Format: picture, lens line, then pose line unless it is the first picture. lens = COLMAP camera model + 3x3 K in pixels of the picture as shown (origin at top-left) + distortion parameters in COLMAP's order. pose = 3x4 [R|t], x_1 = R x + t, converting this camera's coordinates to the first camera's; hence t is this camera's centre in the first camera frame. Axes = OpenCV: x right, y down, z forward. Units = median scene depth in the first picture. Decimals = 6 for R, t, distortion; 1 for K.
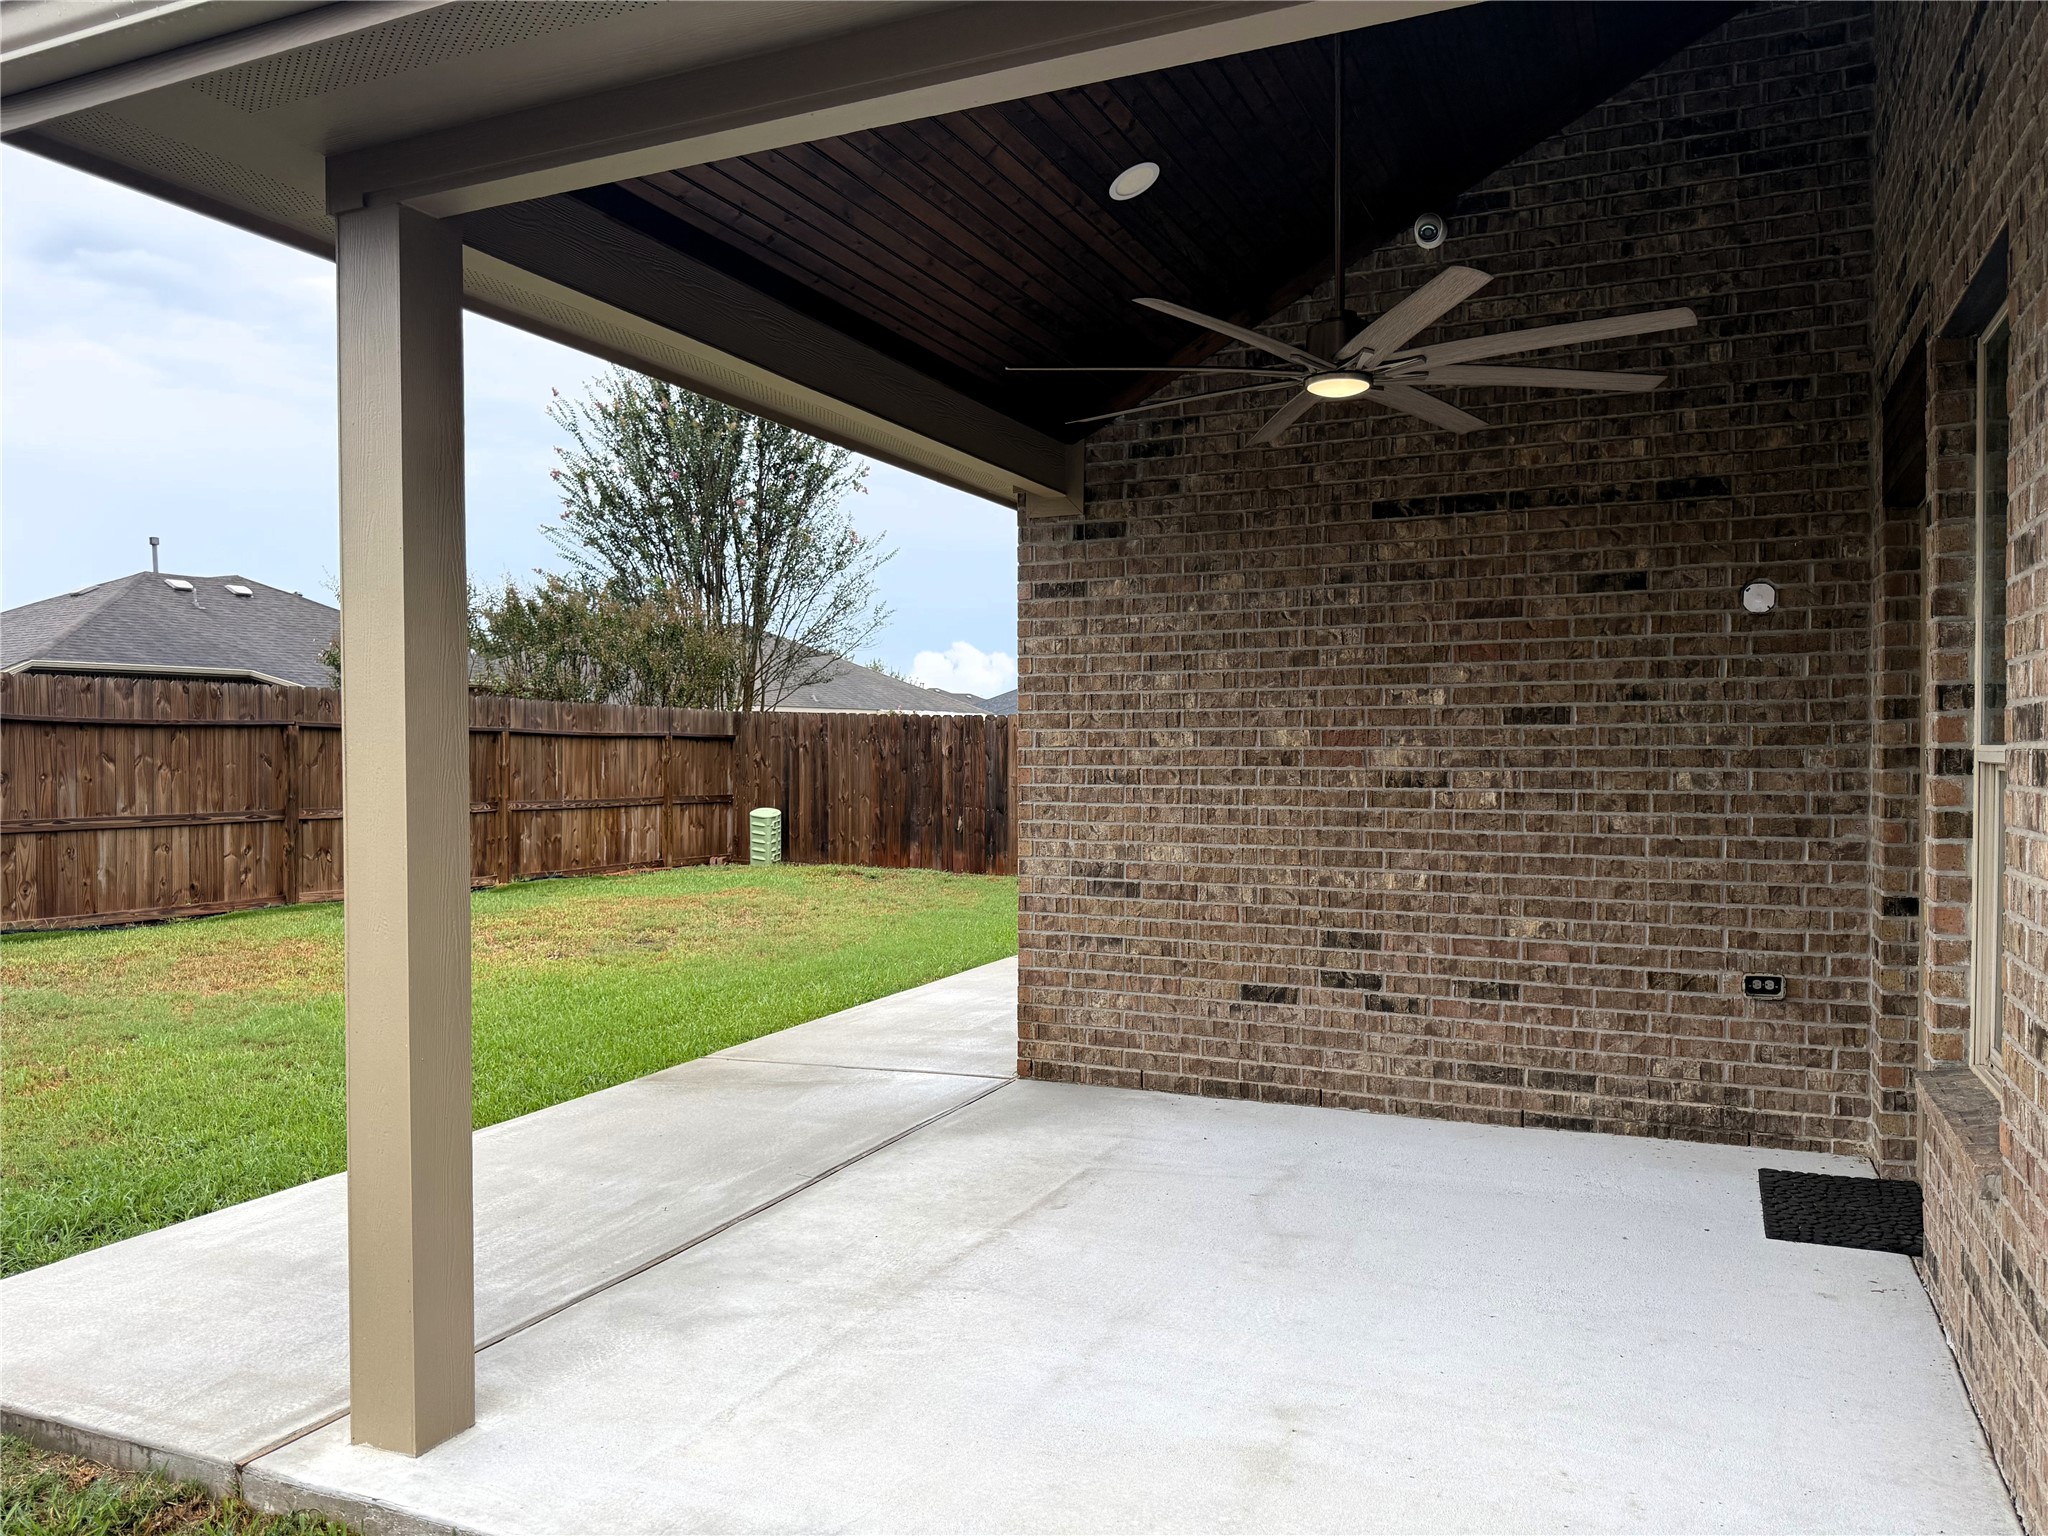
lens RADIAL K [[1439.7, 0, 999.8], [0, 1439.7, 737.0], [0, 0, 1]] dist [0.044225, -0.034942]
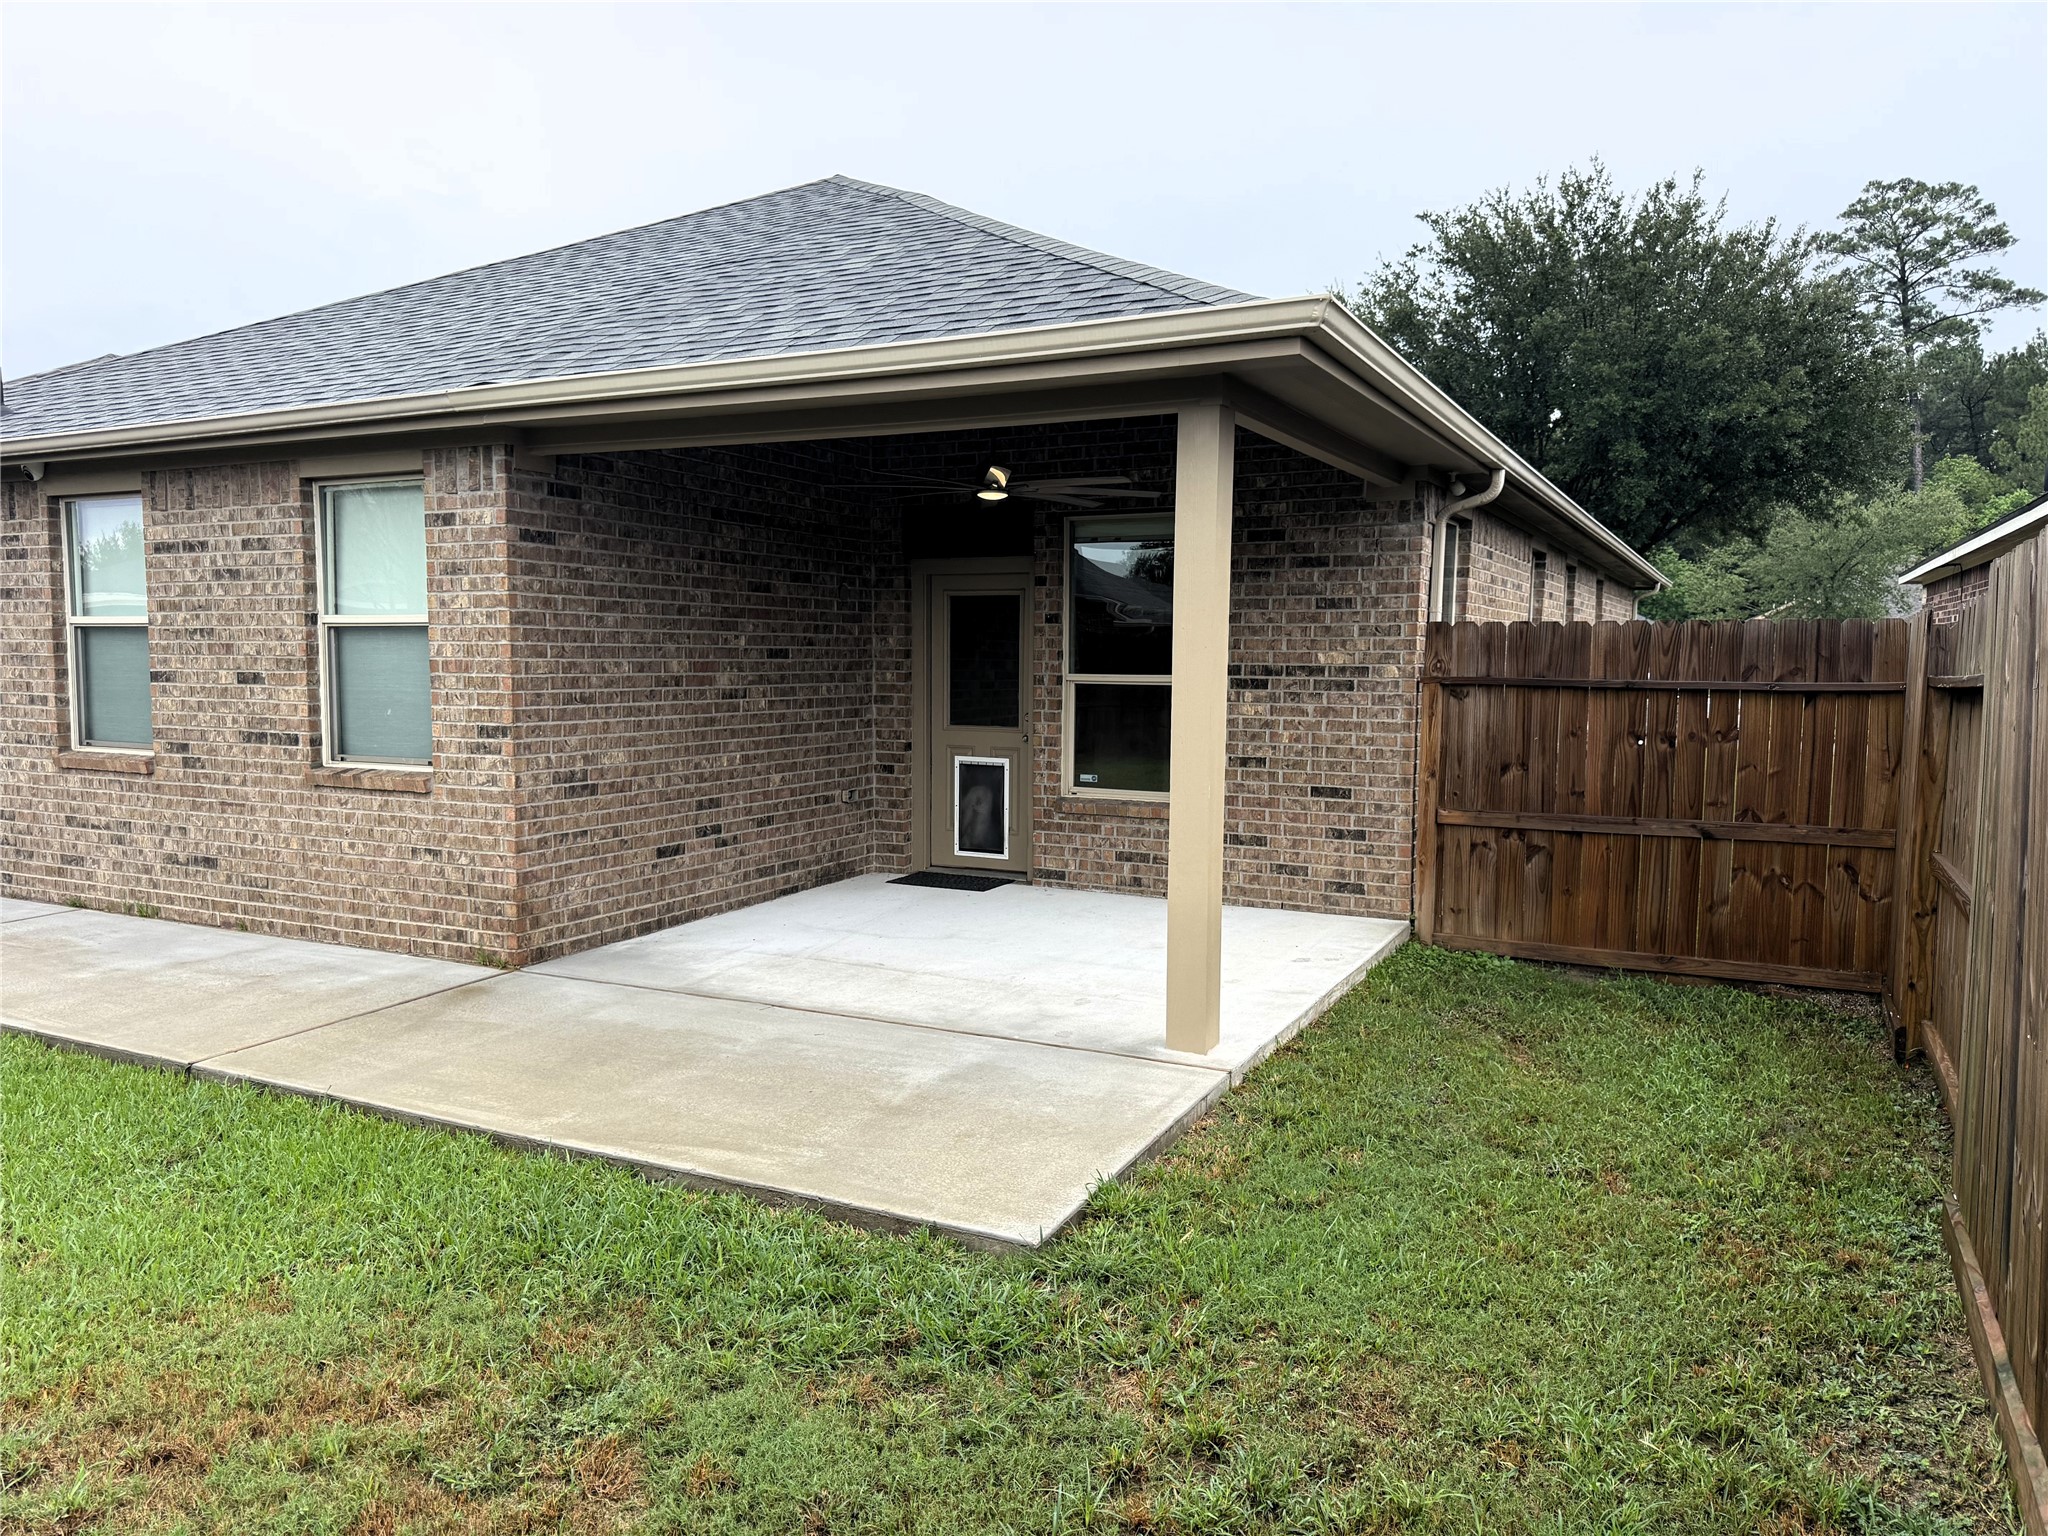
lens RADIAL K [[1439.7, 0, 1025.2], [0, 1439.7, 759.9], [0, 0, 1]] dist [0.044225, -0.034942]
pose [[0.009550, -0.065880, 0.997782, -1.199735], [-0.004715, 0.997813, 0.065927, -0.002946], [-0.999943, -0.005334, 0.009219, 0.647945]]
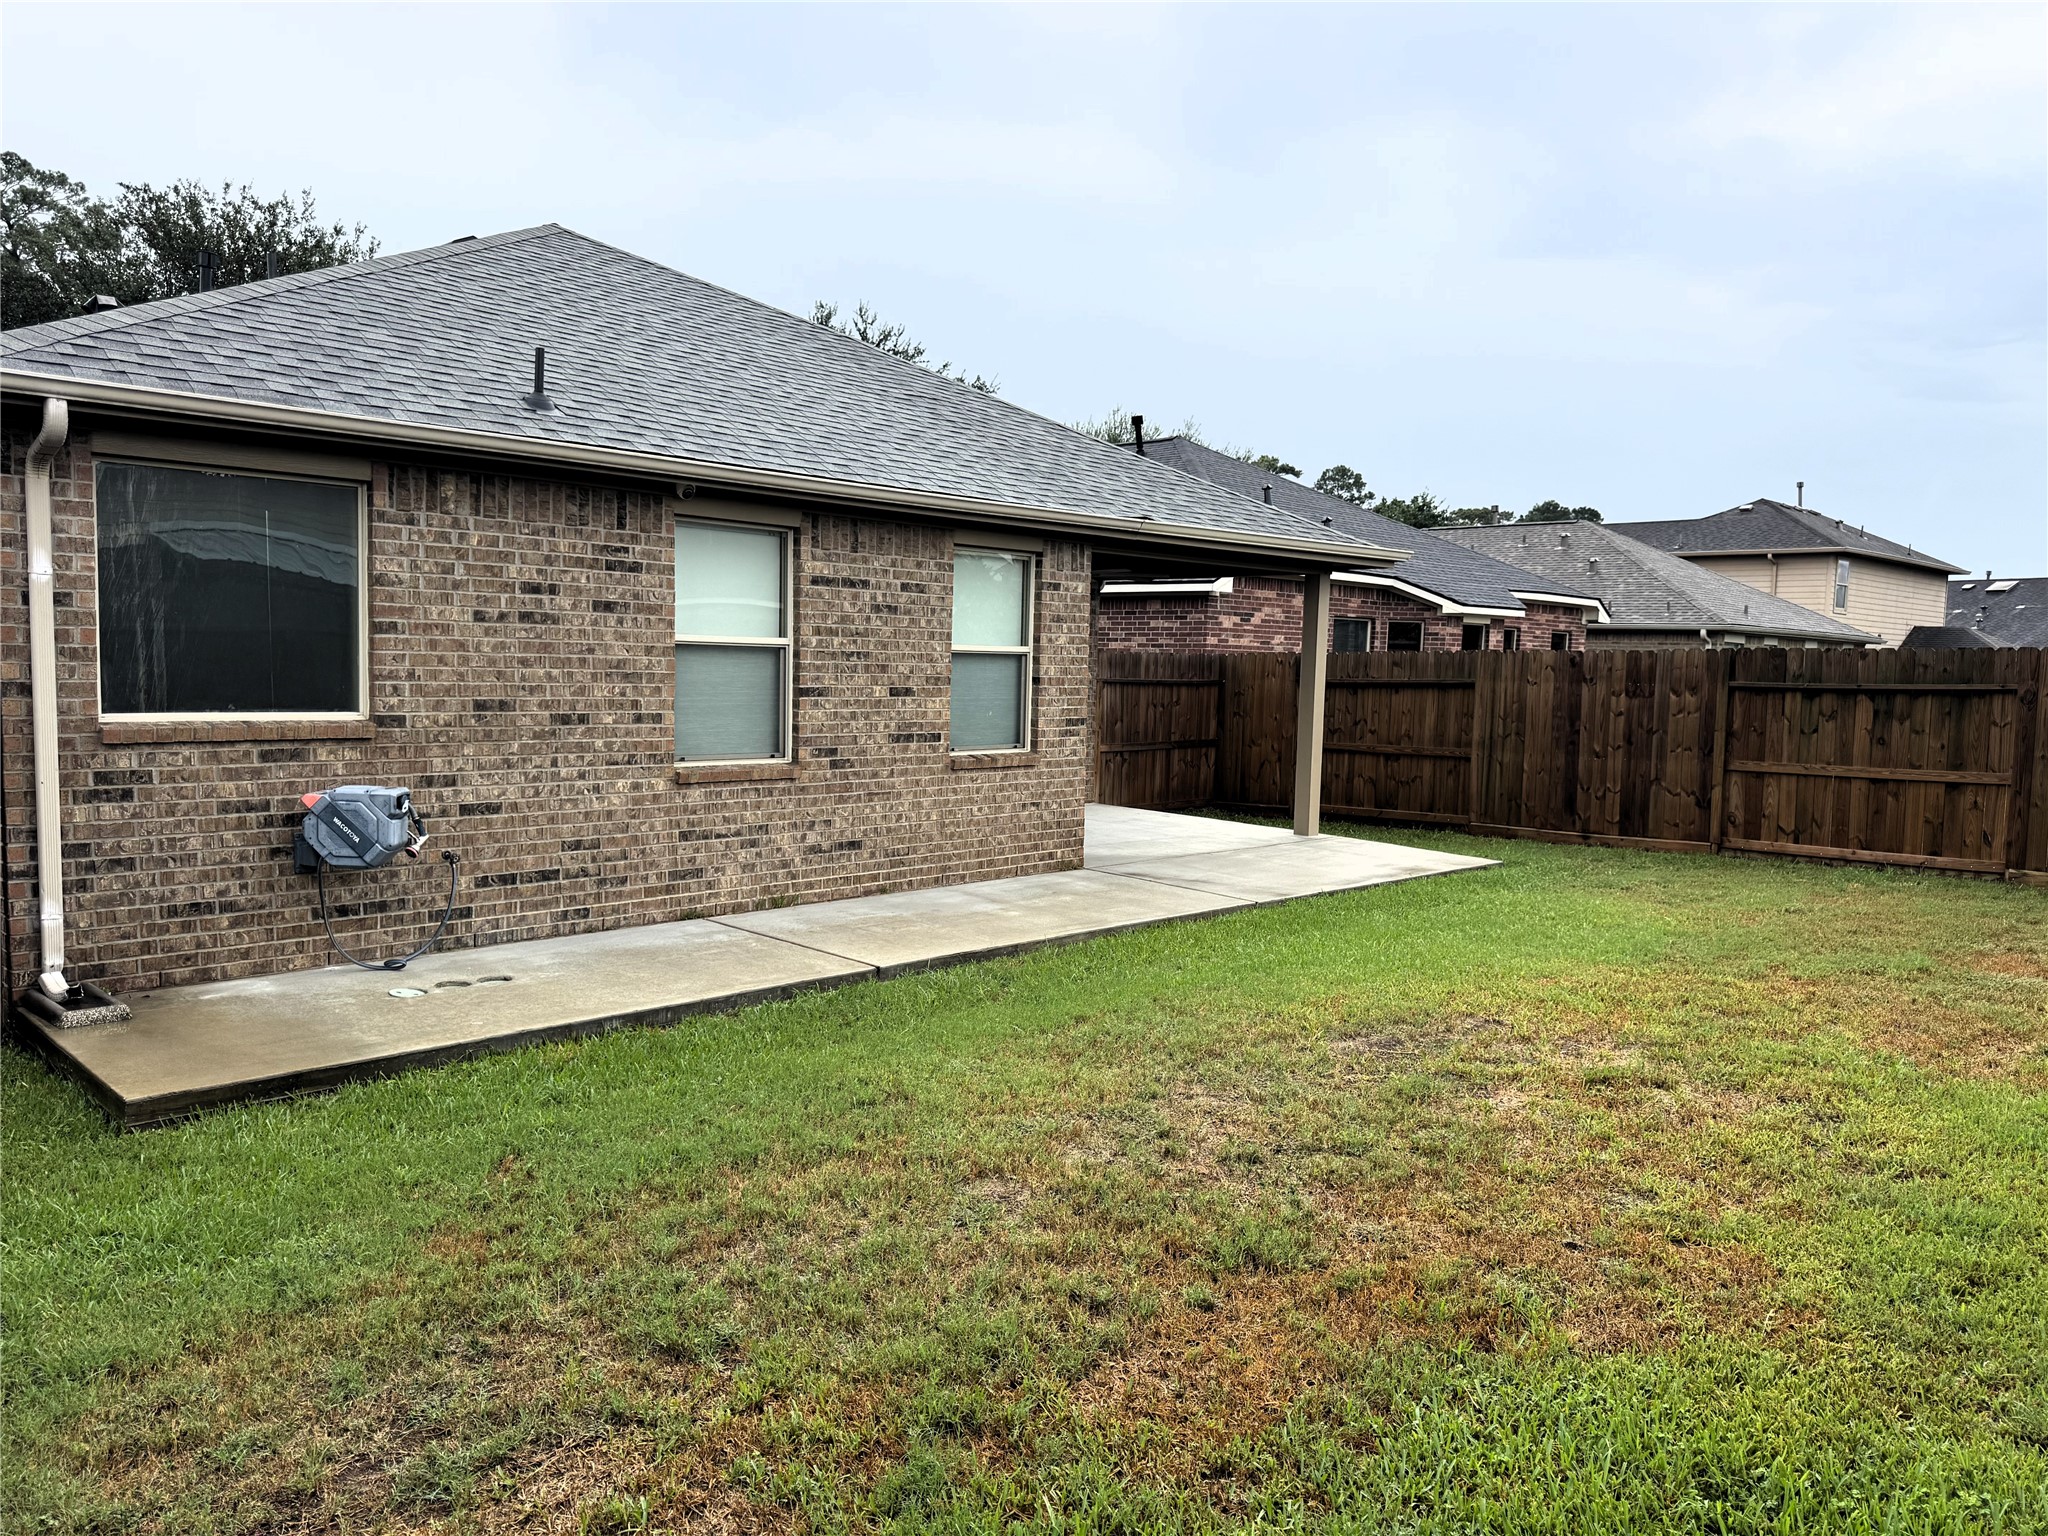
lens RADIAL K [[1439.7, 0, 1023.4], [0, 1439.7, 777.5], [0, 0, 1]] dist [0.044225, -0.034942]
pose [[-0.955263, -0.041197, 0.292876, -0.478717], [-0.017868, 0.996481, 0.081892, -0.027831], [-0.295219, 0.072996, -0.952637, 3.022591]]
